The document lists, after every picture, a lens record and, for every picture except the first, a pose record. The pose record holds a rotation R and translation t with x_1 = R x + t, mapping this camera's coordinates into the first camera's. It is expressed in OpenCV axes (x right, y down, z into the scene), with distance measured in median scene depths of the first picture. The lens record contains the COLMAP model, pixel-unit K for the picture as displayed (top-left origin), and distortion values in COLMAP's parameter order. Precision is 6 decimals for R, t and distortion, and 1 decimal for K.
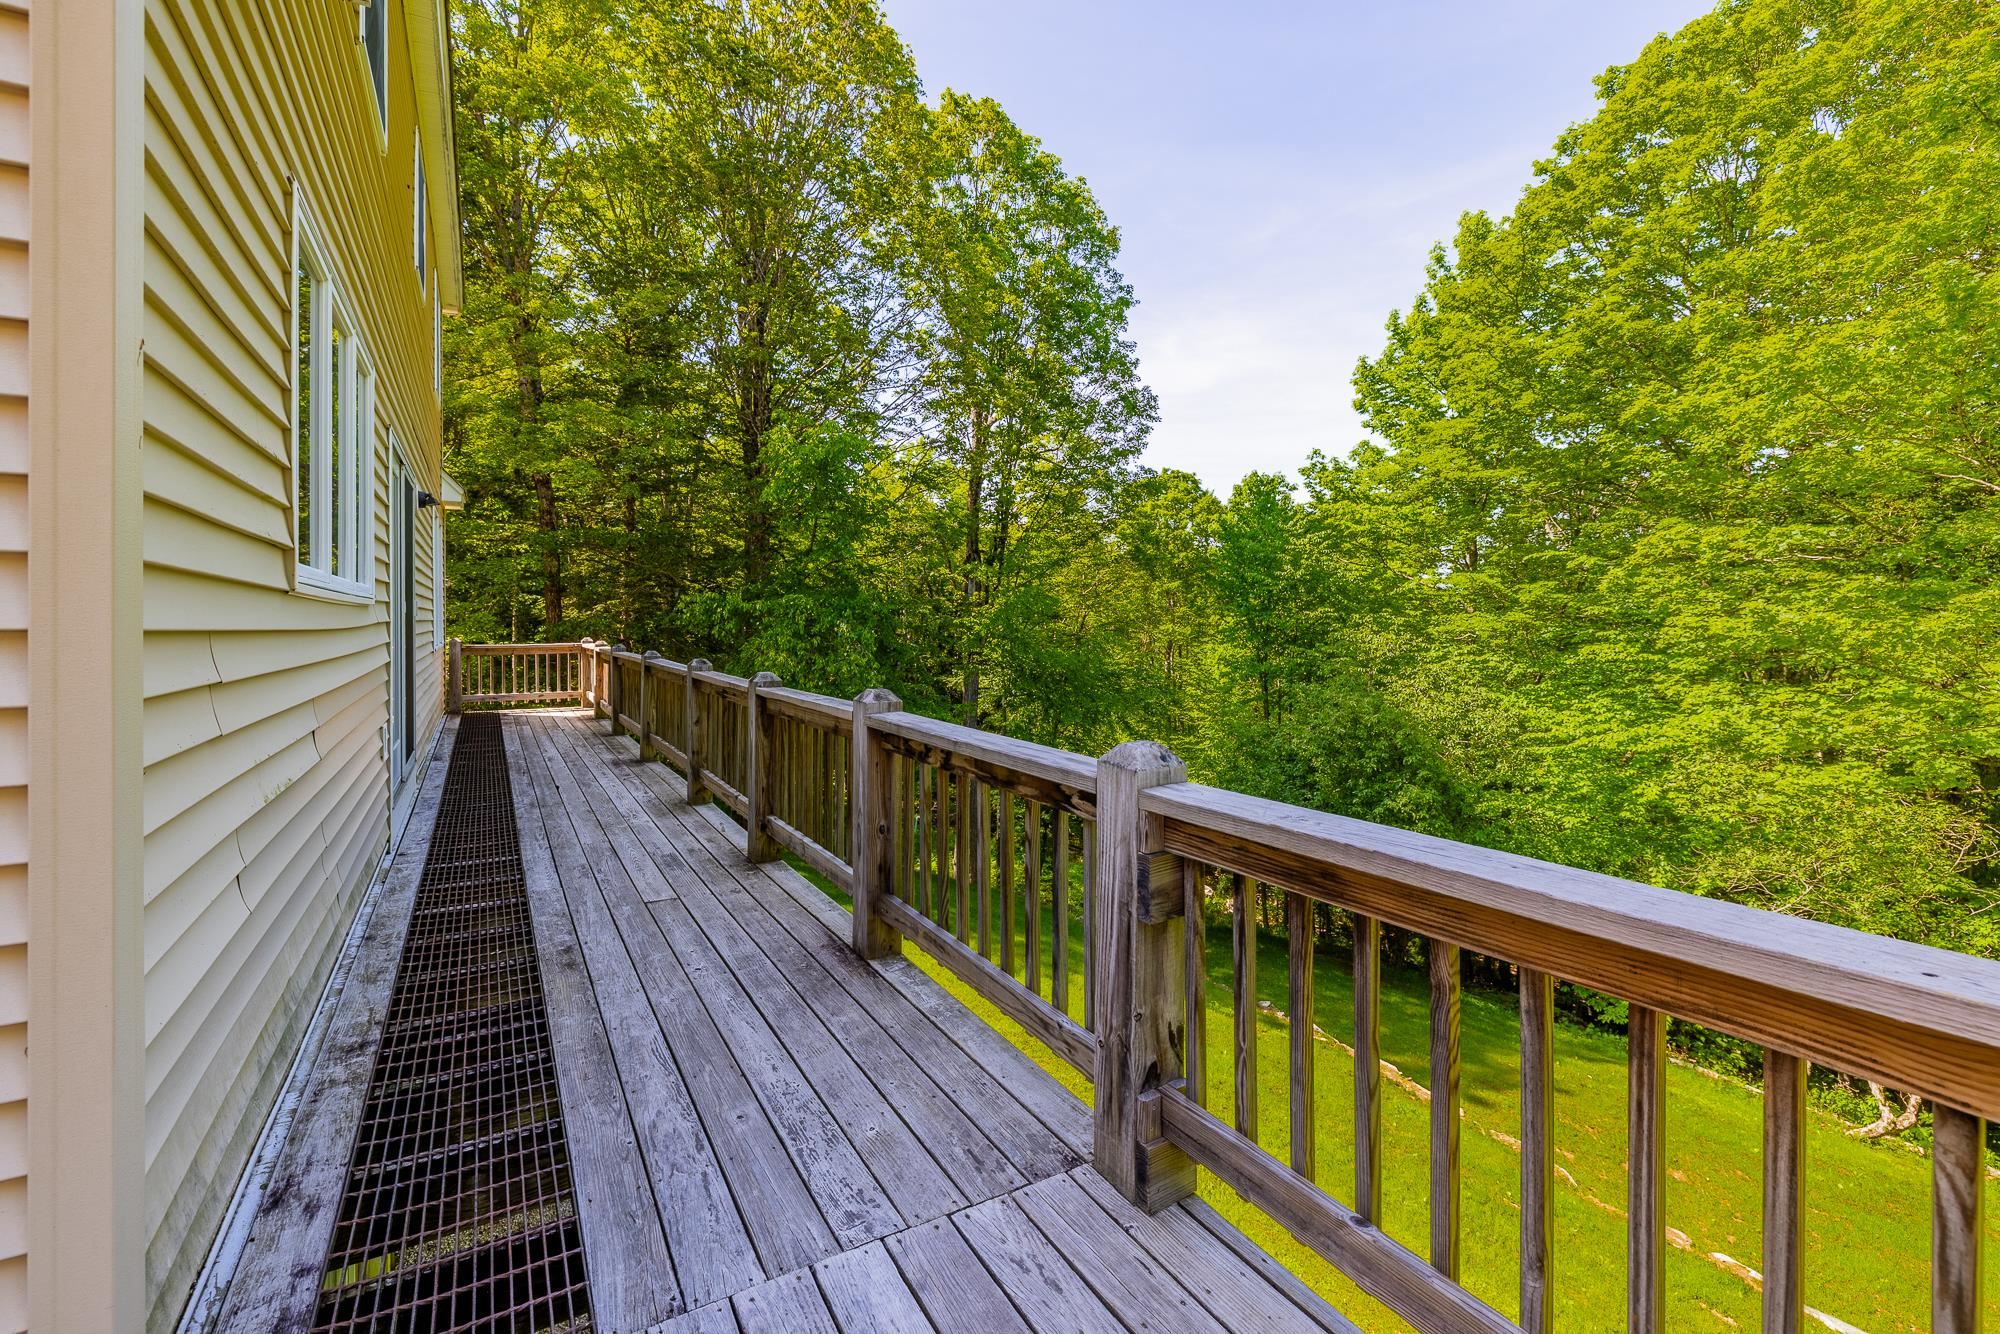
lens RADIAL K [[887.3, 0, 997.3], [0, 887.3, 625.7], [0, 0, 1]] dist [-0.001243, -0.000230]
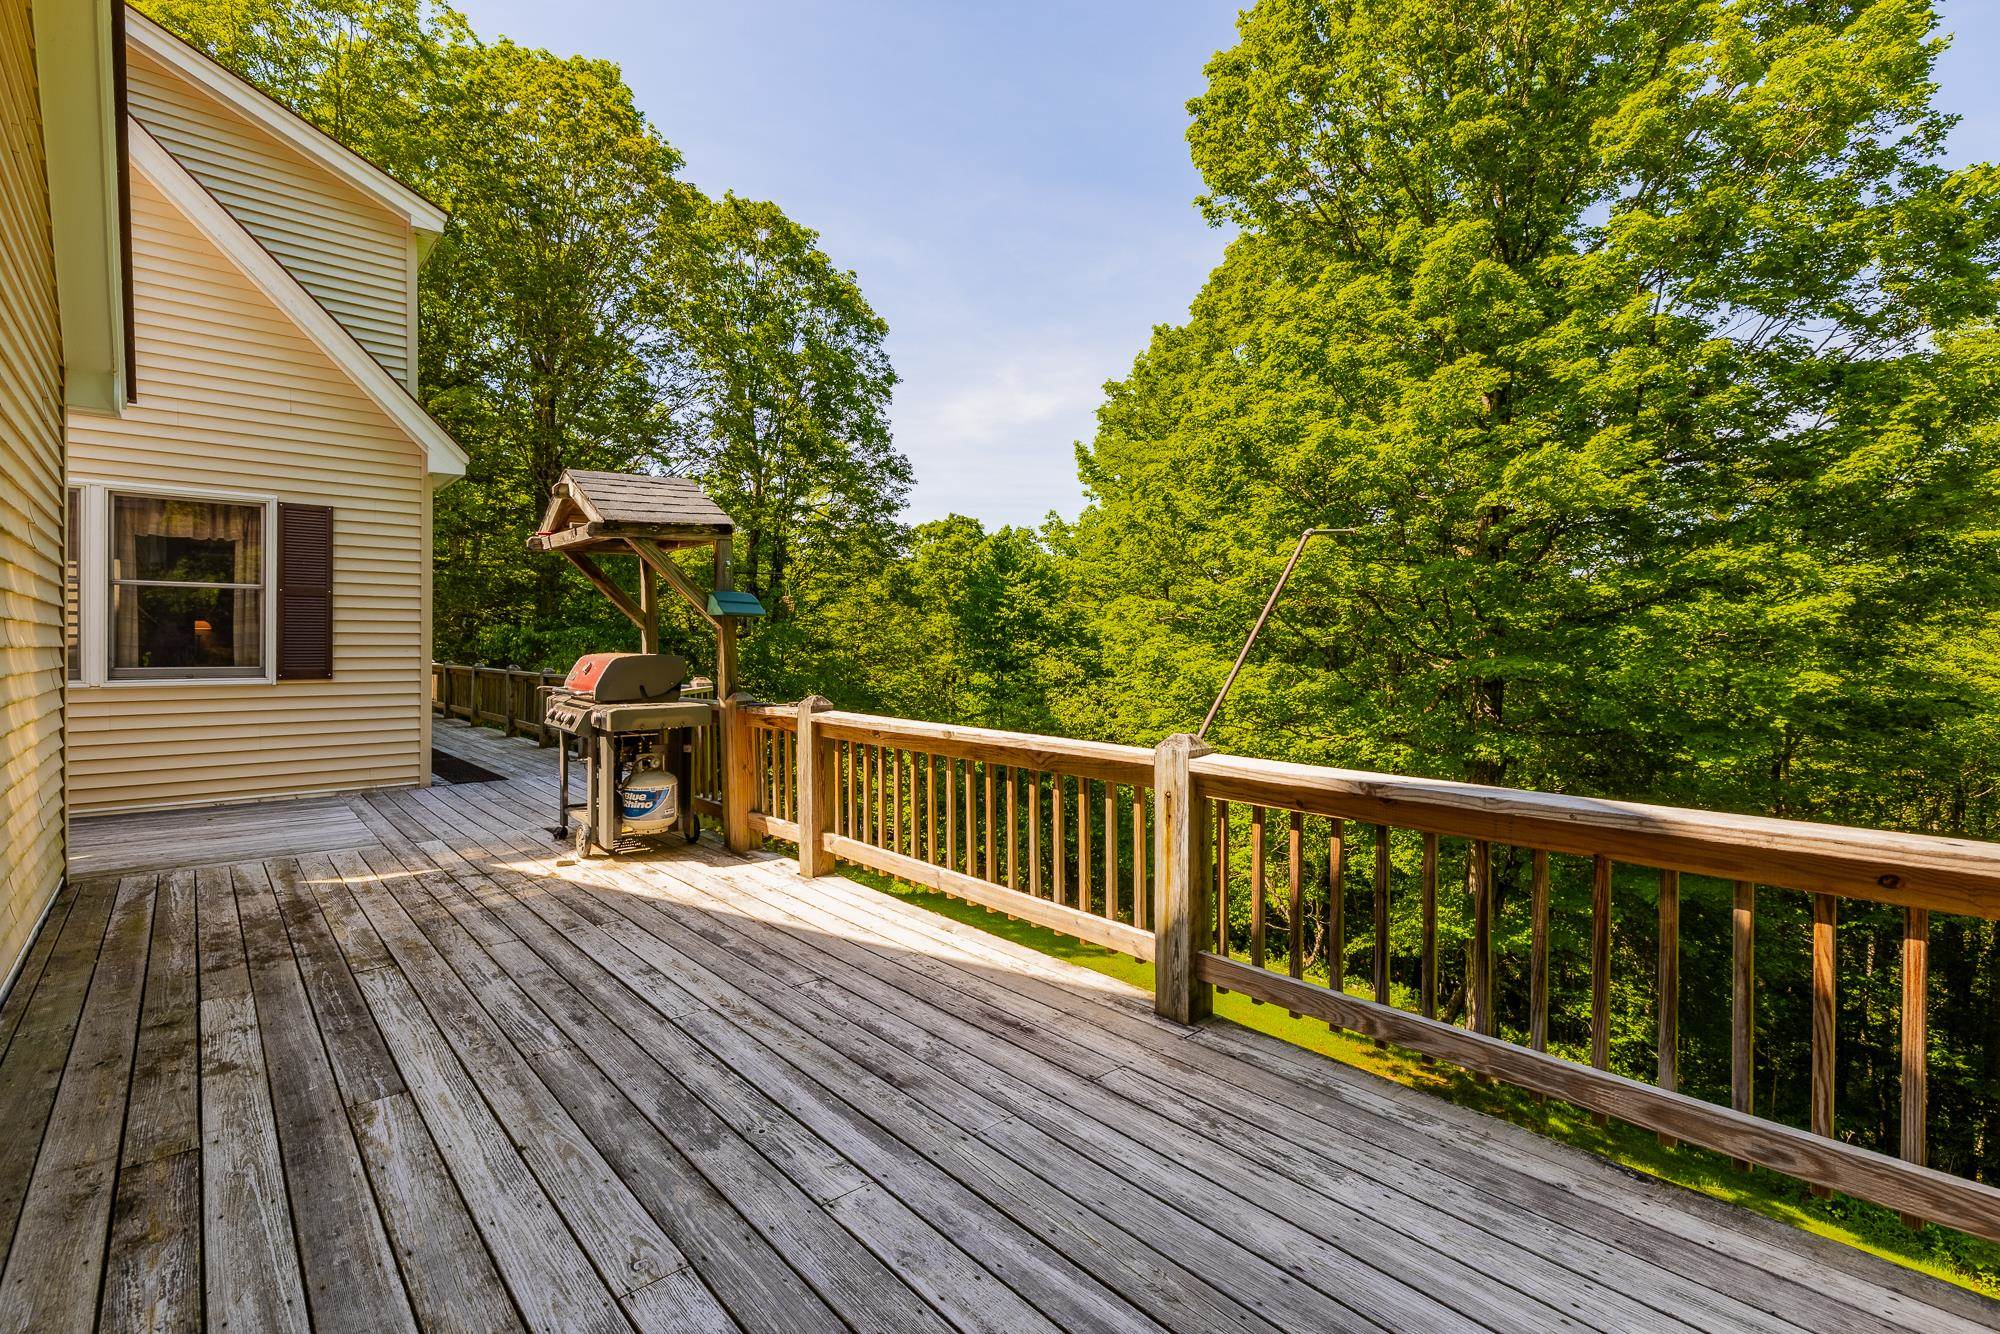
lens RADIAL K [[877.1, 0, 1010.2], [0, 877.1, 654.1], [0, 0, 1]] dist [-0.000213, -0.000043]
pose [[0.975576, 0.007867, 0.219521, 0.048692], [-0.007209, 0.999967, -0.003801, 0.002012], [-0.219544, 0.002126, 0.975600, -0.178106]]
